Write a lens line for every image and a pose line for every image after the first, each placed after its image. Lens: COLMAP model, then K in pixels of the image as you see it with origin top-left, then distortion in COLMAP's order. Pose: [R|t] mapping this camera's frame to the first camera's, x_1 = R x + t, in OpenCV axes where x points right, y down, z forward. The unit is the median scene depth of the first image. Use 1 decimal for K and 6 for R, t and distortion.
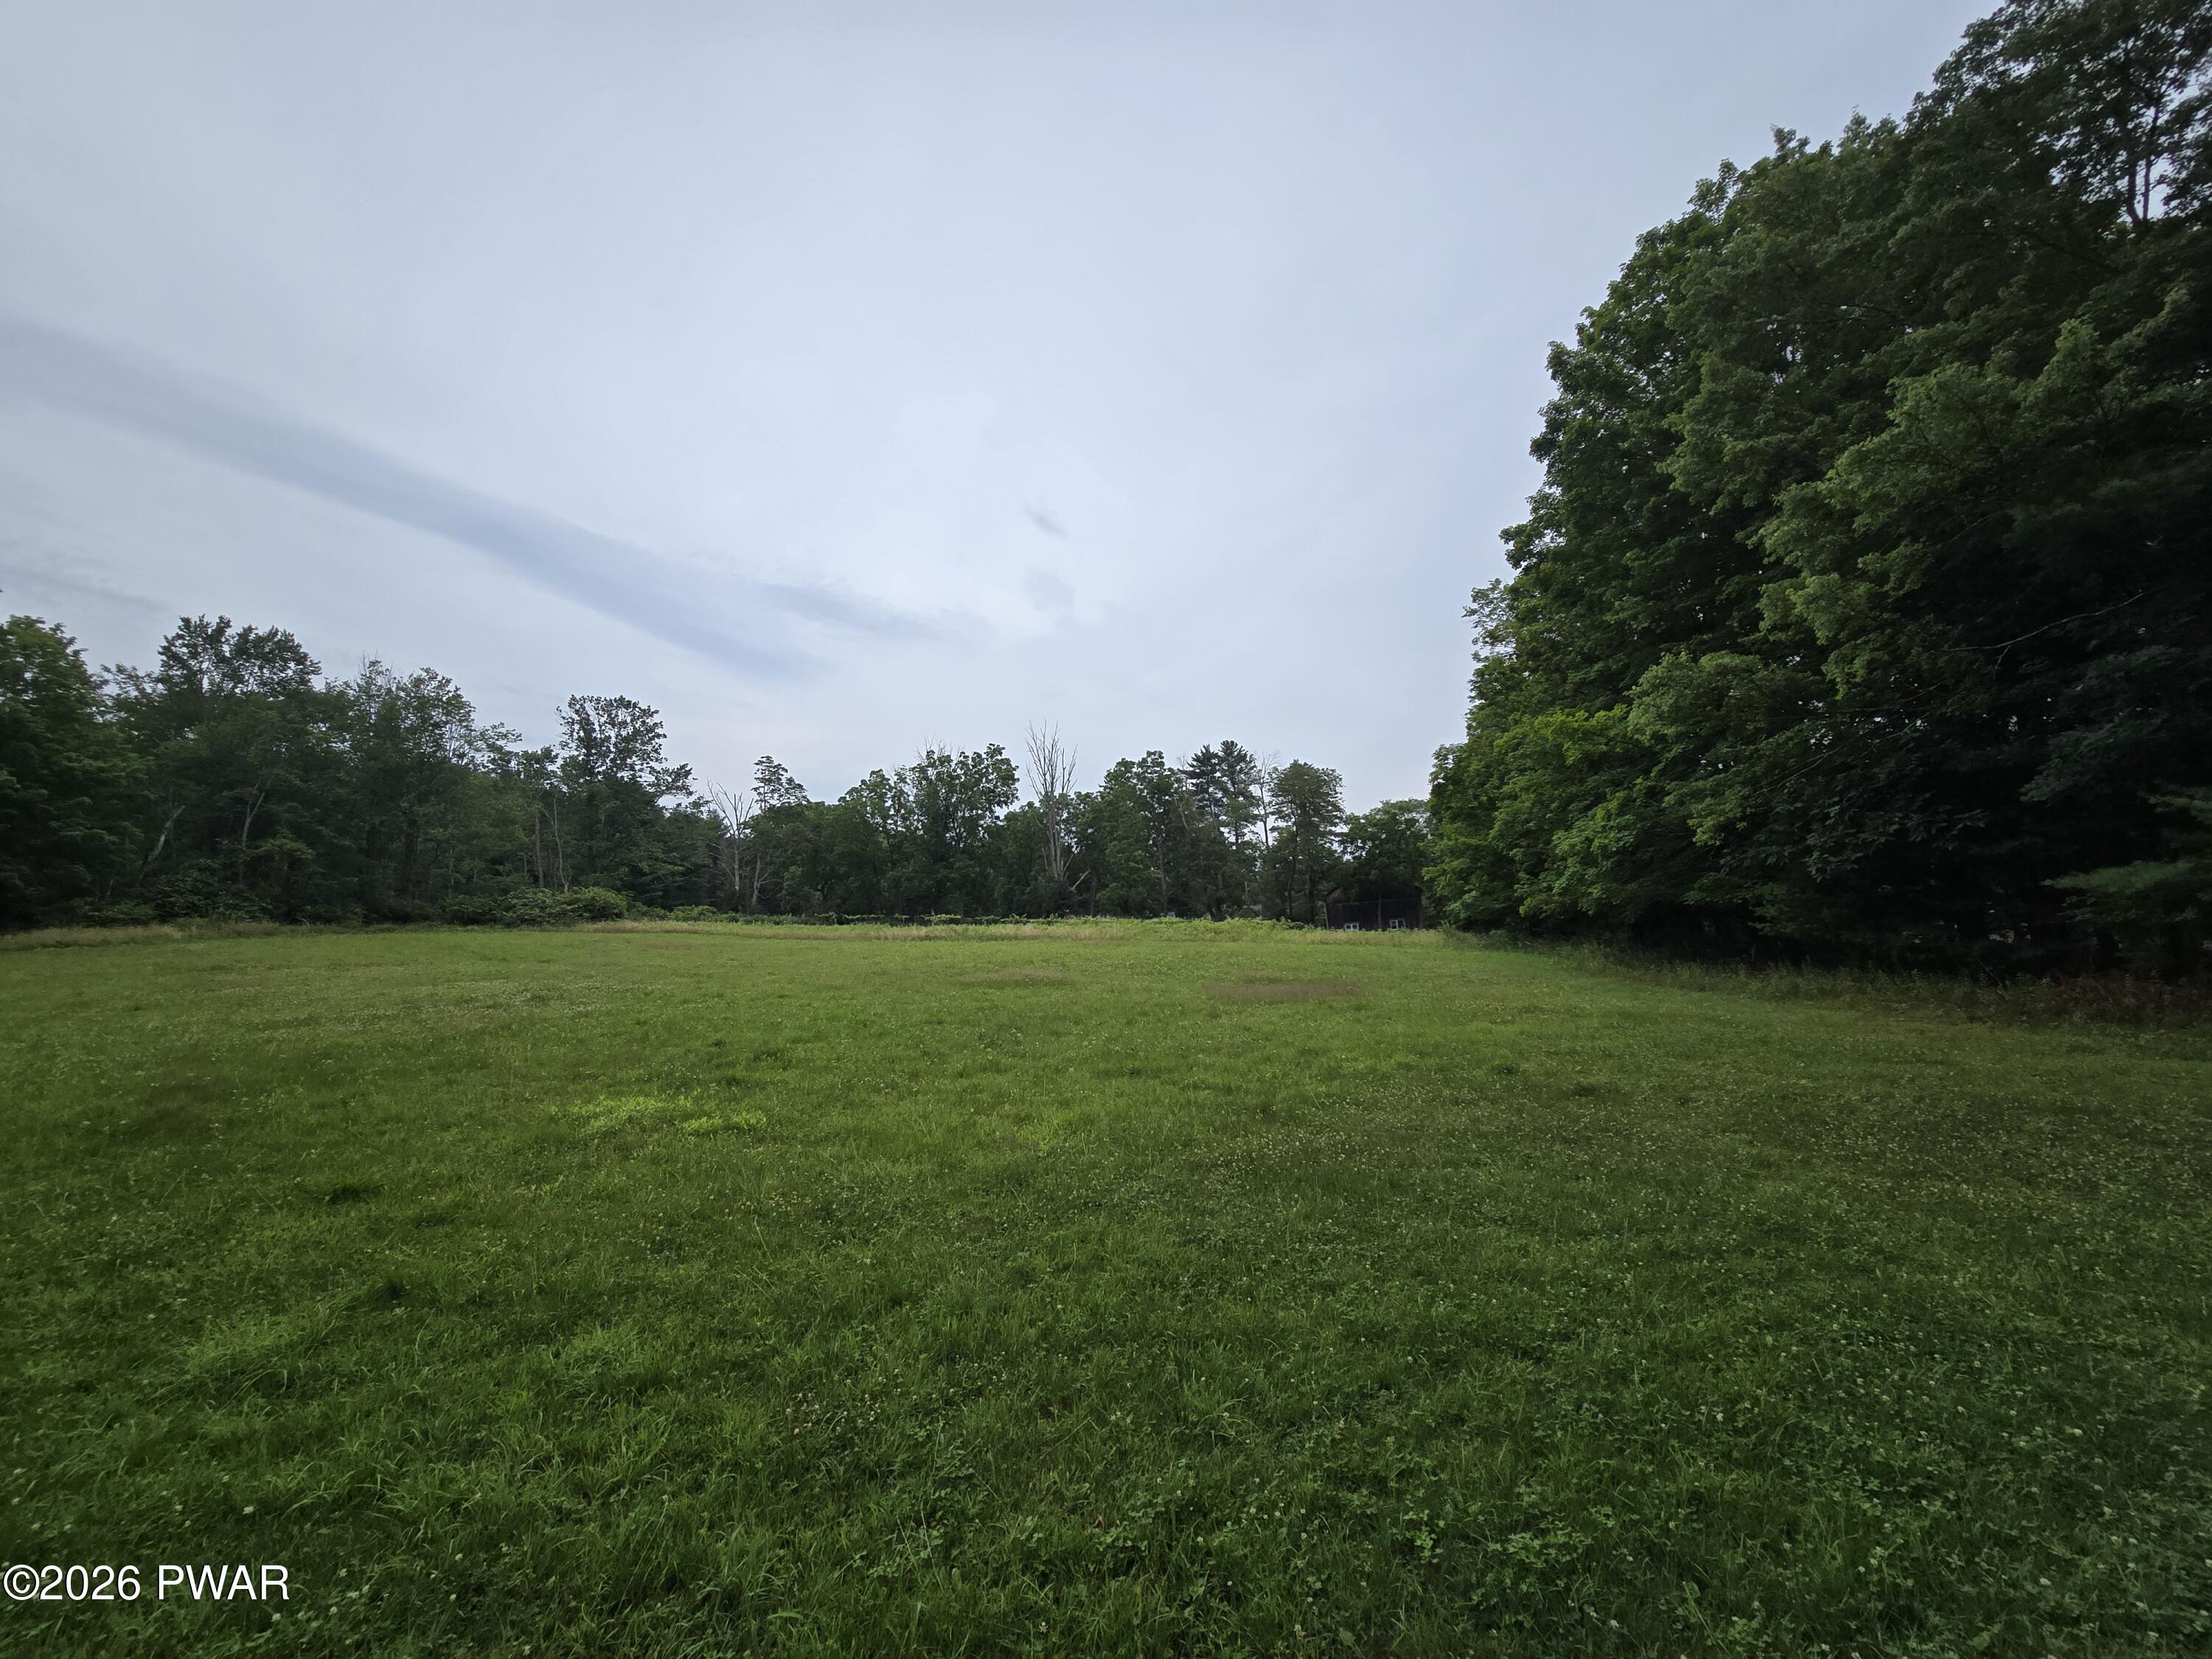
lens RADIAL K [[908.3, 0, 1106.0], [0, 908.3, 829.5], [0, 0, 1]] dist [-0.007808, 0.003559]
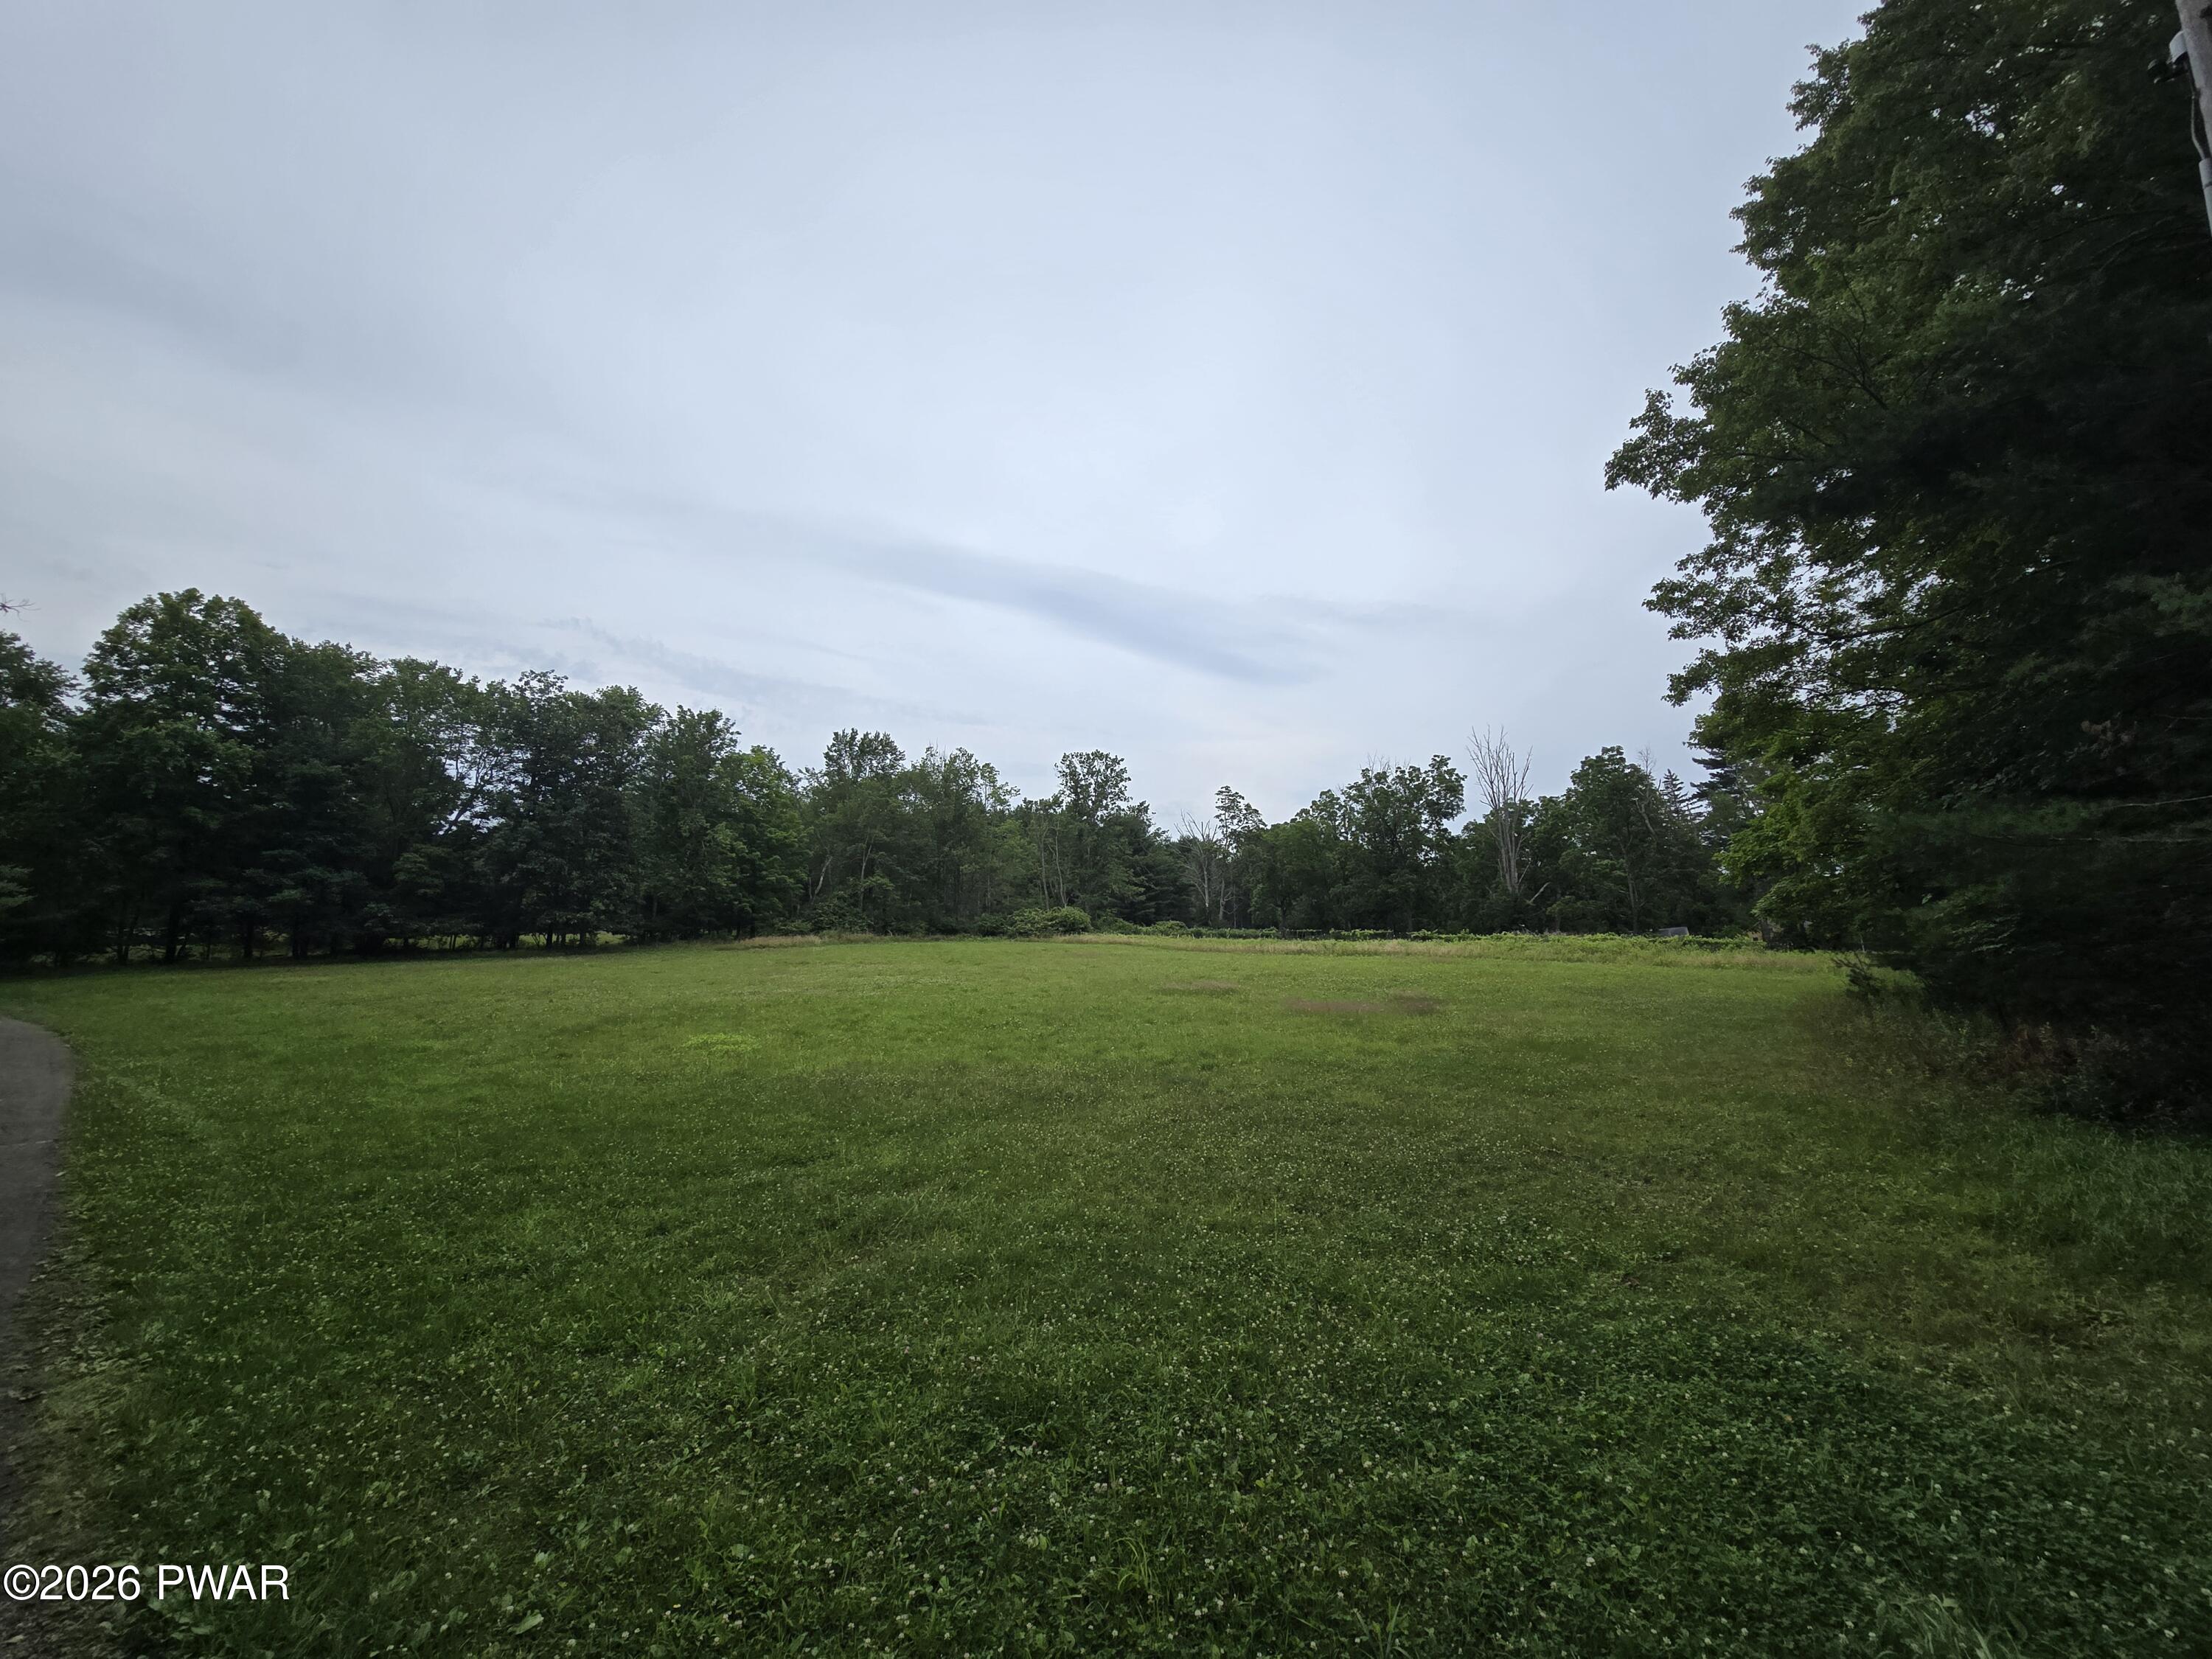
lens RADIAL K [[908.3, 0, 1106.0], [0, 908.3, 829.5], [0, 0, 1]] dist [-0.007808, 0.003559]
pose [[0.836594, -0.054817, -0.545073, 0.140715], [0.047803, 0.998491, -0.027046, -0.005811], [0.545733, -0.003430, 0.837952, -0.024187]]
